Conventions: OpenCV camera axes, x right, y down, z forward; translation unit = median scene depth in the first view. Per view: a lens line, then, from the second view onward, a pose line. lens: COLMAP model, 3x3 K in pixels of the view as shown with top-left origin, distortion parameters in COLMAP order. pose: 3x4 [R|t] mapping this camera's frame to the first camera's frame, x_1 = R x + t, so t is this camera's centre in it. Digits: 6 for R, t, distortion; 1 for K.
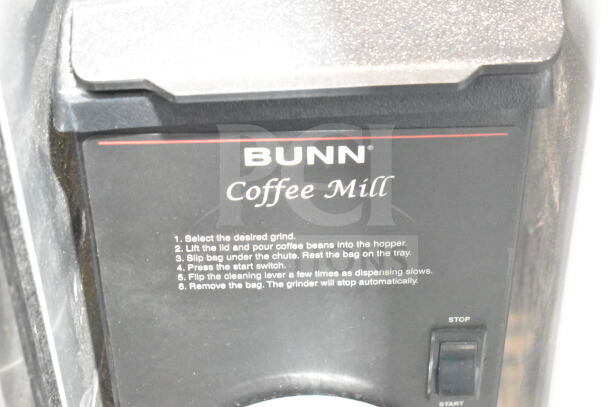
lens RADIAL K [[1192.2, 0, 305.0], [0, 1192.2, 203.5], [0, 0, 1]] dist [0.012122, 0.060640]
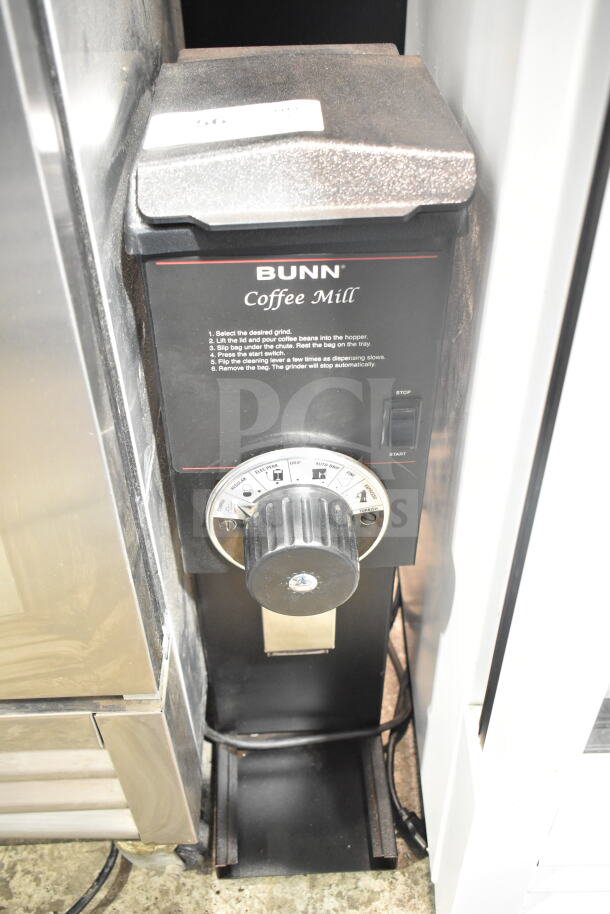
lens RADIAL K [[881.8, 0, 305.0], [0, 881.8, 457.0], [0, 0, 1]] dist [-0.008268, -0.006295]
pose [[0.999879, -0.004435, 0.014943, -0.008435], [0.002934, 0.995085, 0.098982, 0.073098], [-0.015308, -0.098926, 0.994977, -0.089474]]
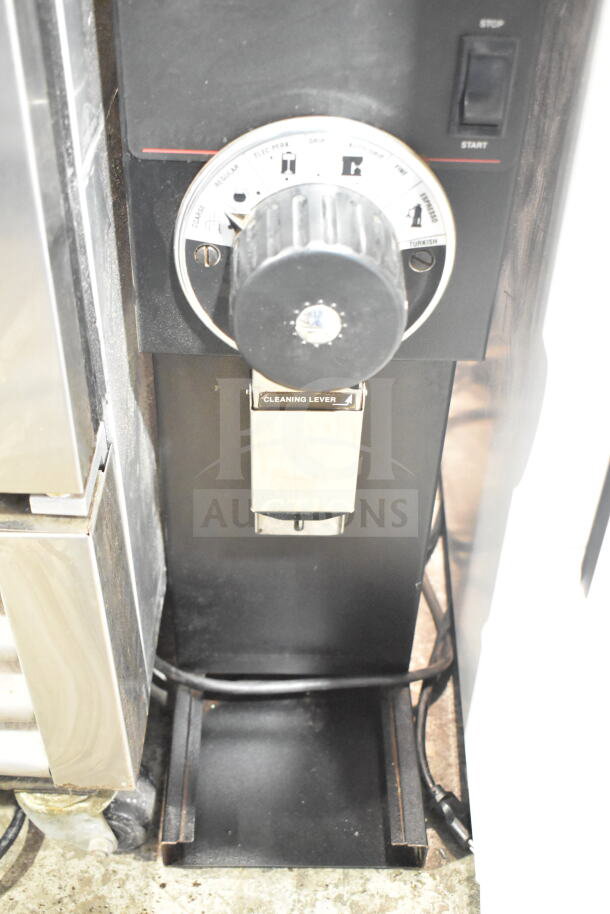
lens RADIAL K [[1081.3, 0, 305.0], [0, 1081.3, 457.0], [0, 0, 1]] dist [-0.013197, -0.009729]
pose [[0.998617, 0.052103, 0.007052, -0.006092], [-0.052471, 0.996139, 0.070388, 0.412204], [-0.003358, -0.070661, 0.997495, 0.137999]]
